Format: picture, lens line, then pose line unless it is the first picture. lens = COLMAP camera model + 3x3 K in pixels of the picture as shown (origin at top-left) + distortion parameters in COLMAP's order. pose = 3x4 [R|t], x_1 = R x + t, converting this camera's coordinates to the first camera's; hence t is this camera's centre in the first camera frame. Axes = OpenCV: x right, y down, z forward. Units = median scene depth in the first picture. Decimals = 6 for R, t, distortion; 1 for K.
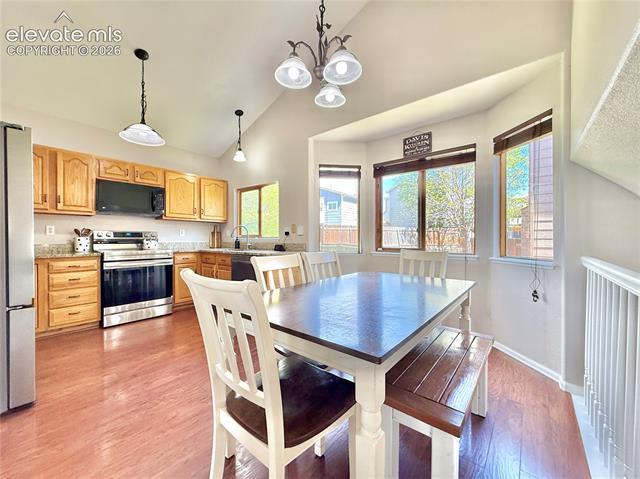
lens RADIAL K [[254.5, 0, 320.0], [0, 254.5, 239.5], [0, 0, 1]] dist [-0.000425, -0.000120]
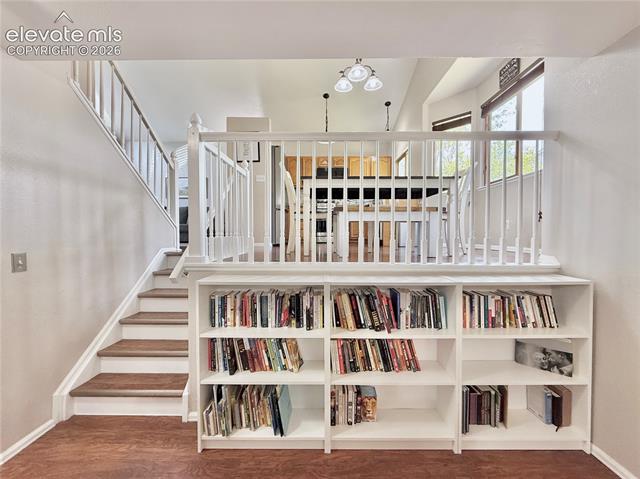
lens RADIAL K [[254.5, 0, 320.0], [0, 254.5, 239.5], [0, 0, 1]] dist [-0.000425, -0.000120]
pose [[0.632227, 0.022454, -0.774458, 0.609425], [-0.004970, 0.999677, 0.024927, 0.241489], [0.774767, -0.011911, 0.632134, -0.209816]]
